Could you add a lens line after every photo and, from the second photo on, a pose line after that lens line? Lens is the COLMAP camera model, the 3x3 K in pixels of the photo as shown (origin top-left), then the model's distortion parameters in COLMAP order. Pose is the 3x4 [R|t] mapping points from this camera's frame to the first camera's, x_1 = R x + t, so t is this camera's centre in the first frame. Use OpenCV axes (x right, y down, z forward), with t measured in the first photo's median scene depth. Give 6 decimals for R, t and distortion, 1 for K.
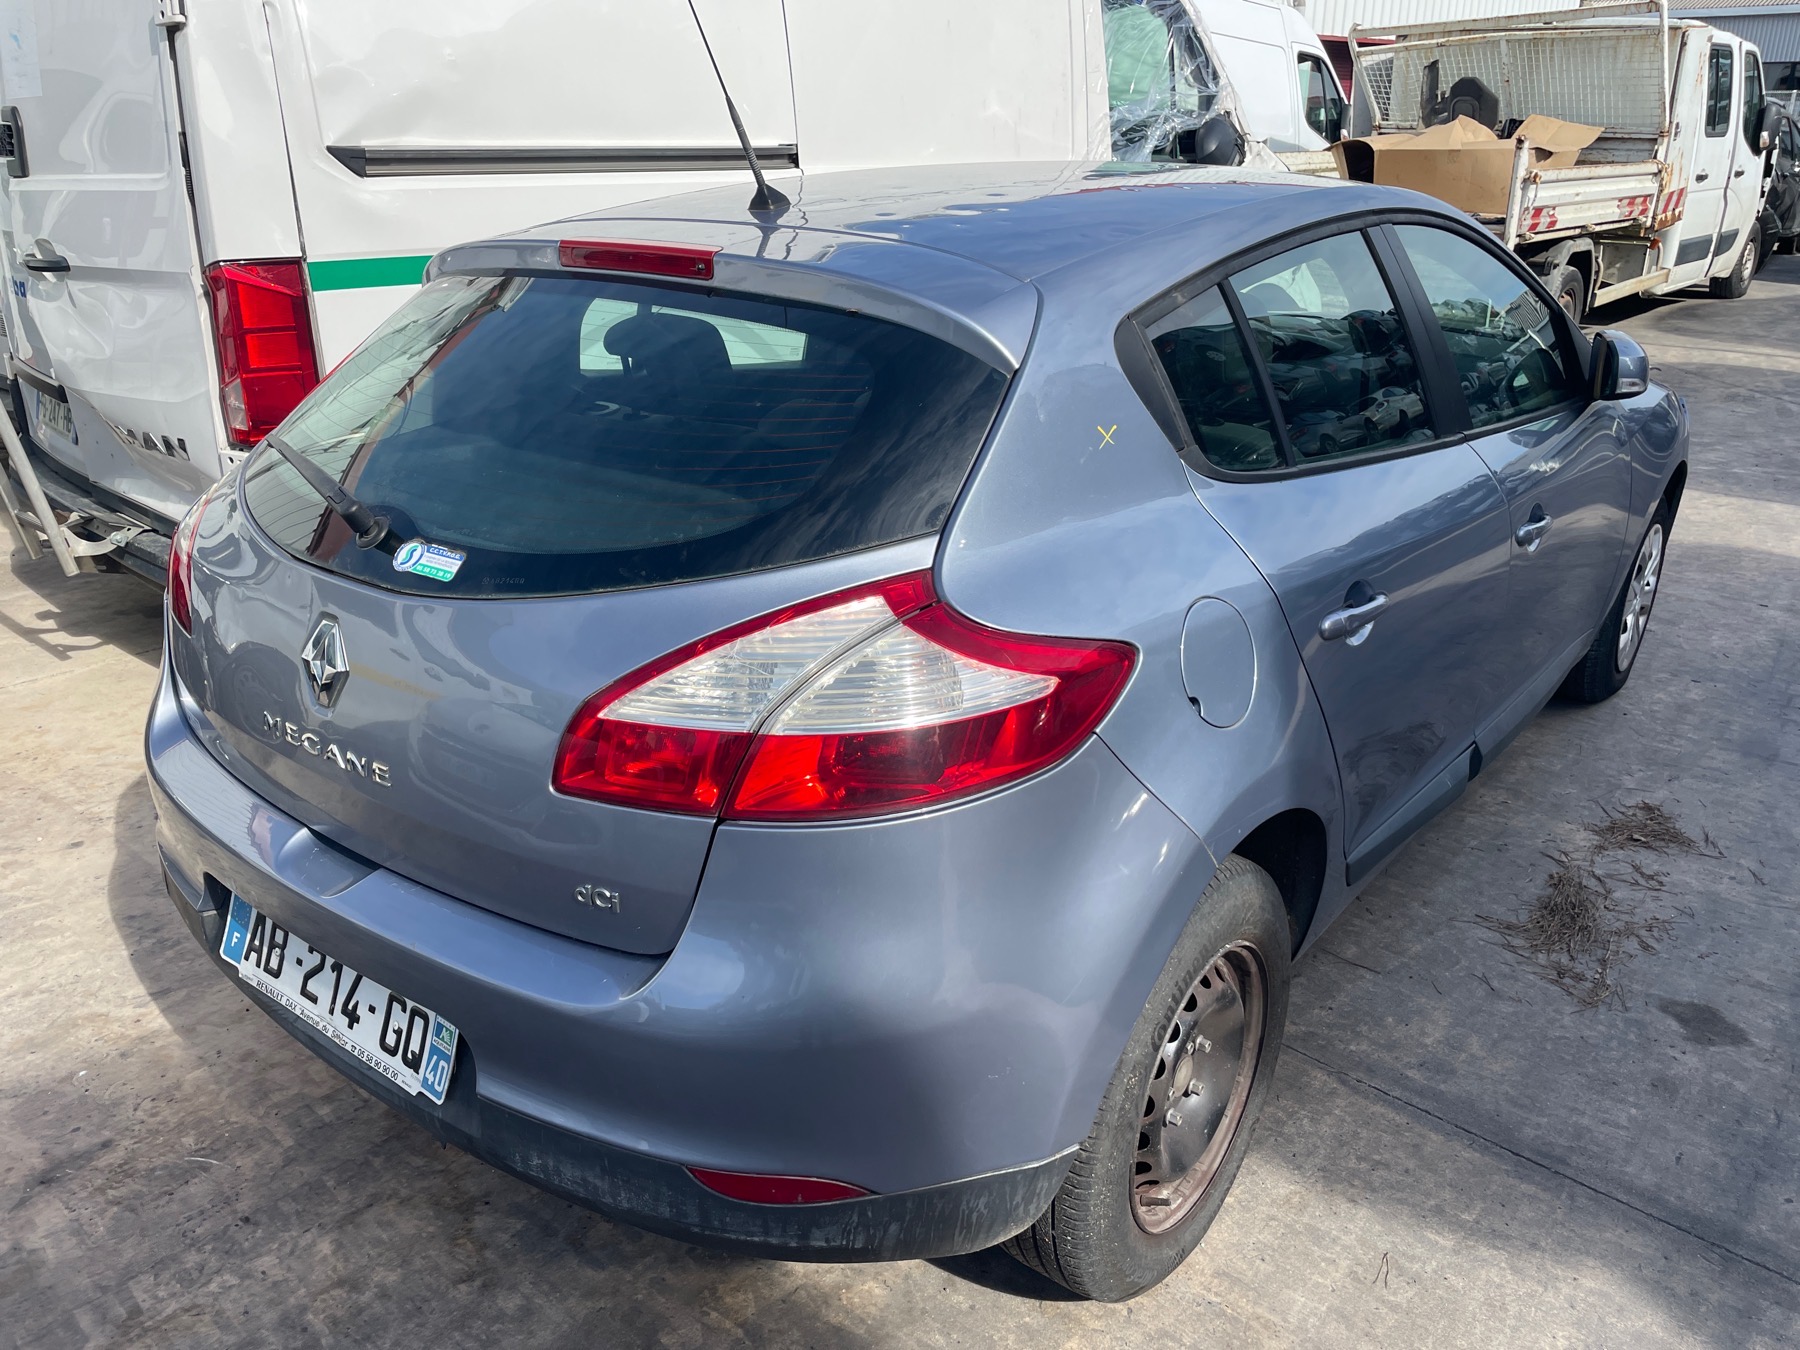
lens RADIAL K [[1365.3, 0, 902.0], [0, 1365.3, 675.9], [0, 0, 1]] dist [-0.005859, -0.002089]
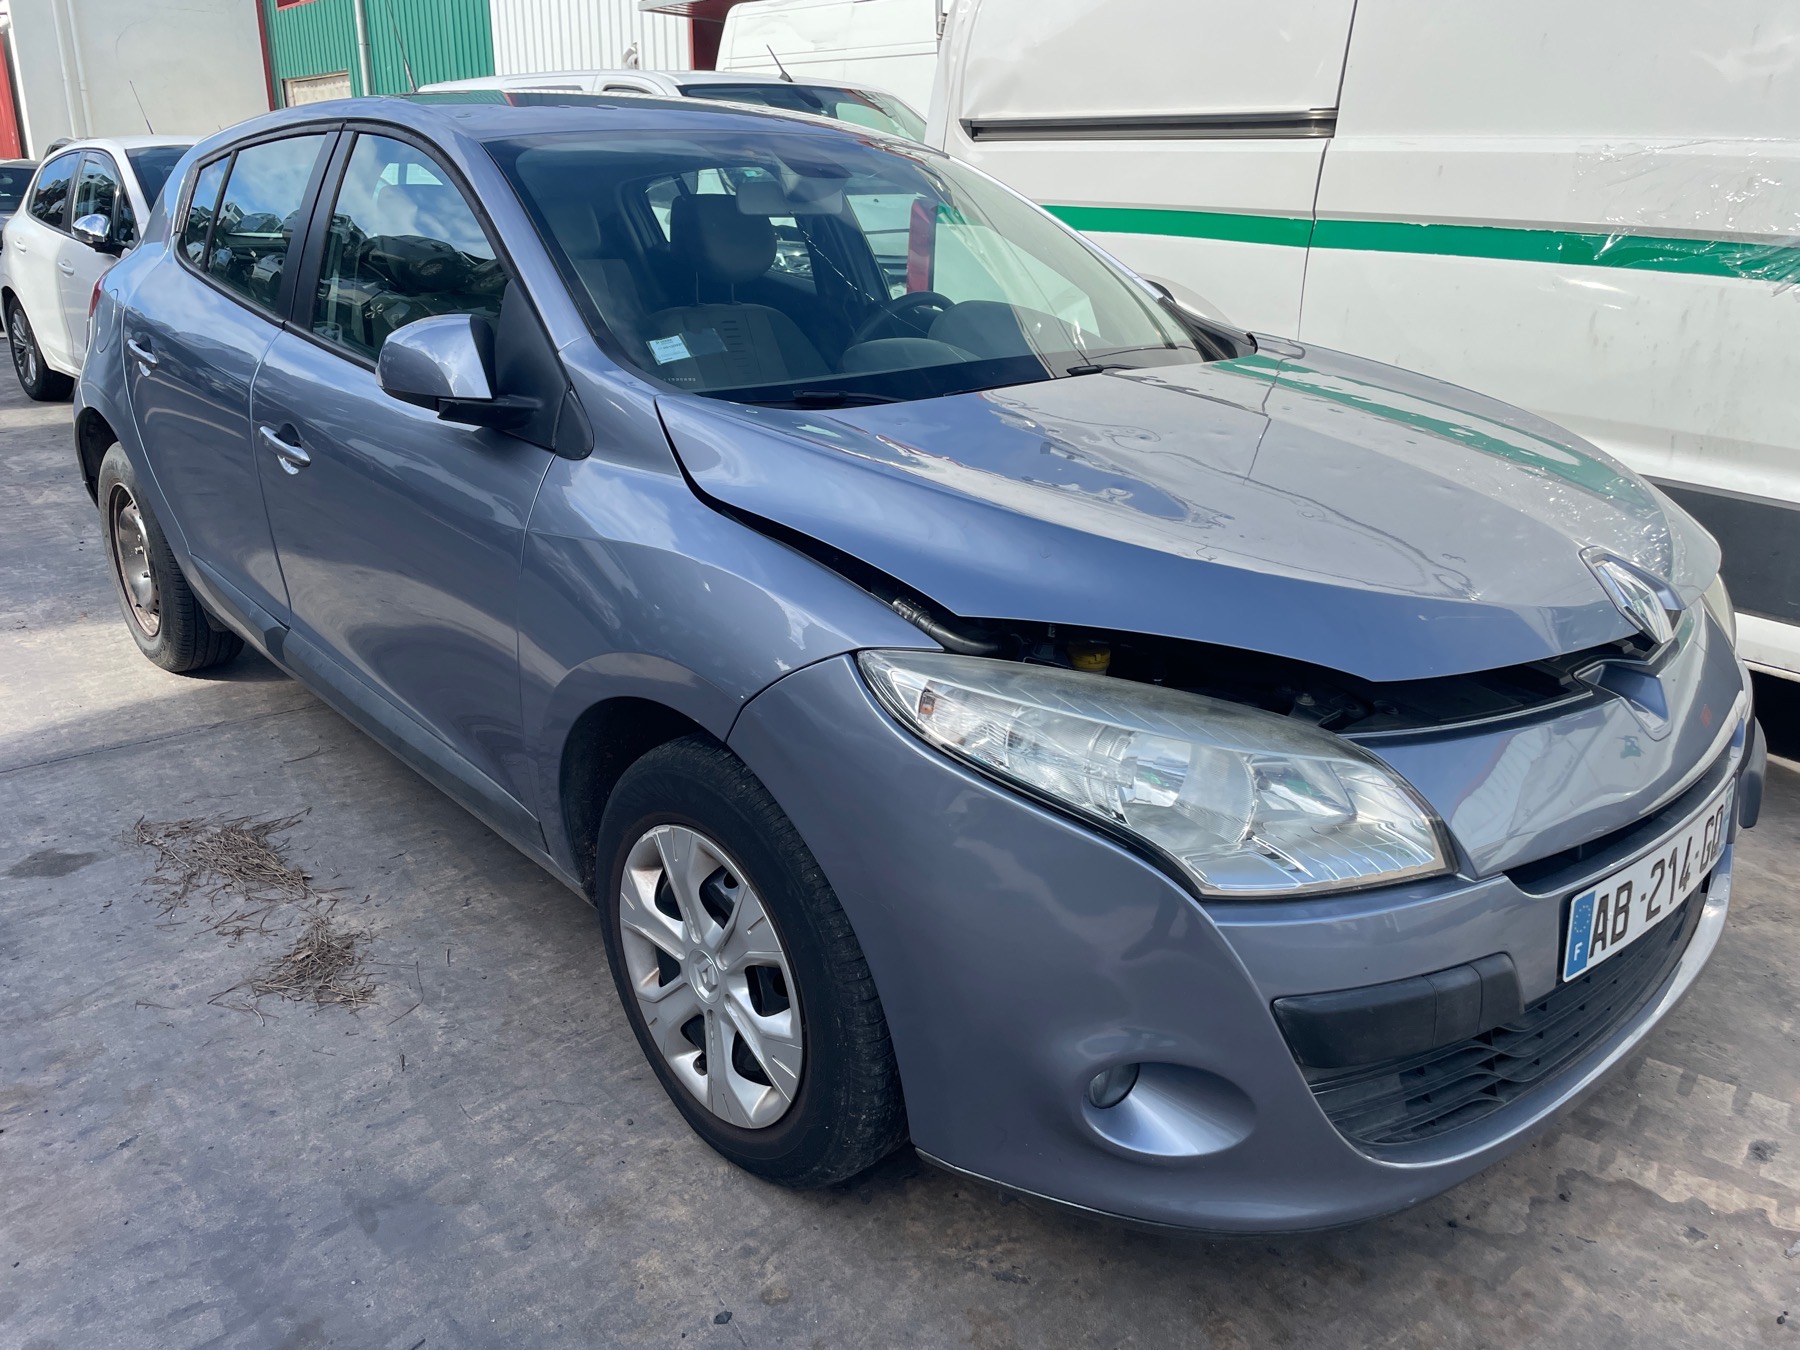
lens RADIAL K [[1365.3, 0, 902.1], [0, 1365.3, 671.9], [0, 0, 1]] dist [-0.005859, -0.002089]
pose [[-0.166197, 0.335672, -0.927202, 1.183617], [-0.377933, 0.846795, 0.374306, -0.442909], [0.910794, 0.412628, -0.013874, 1.299138]]
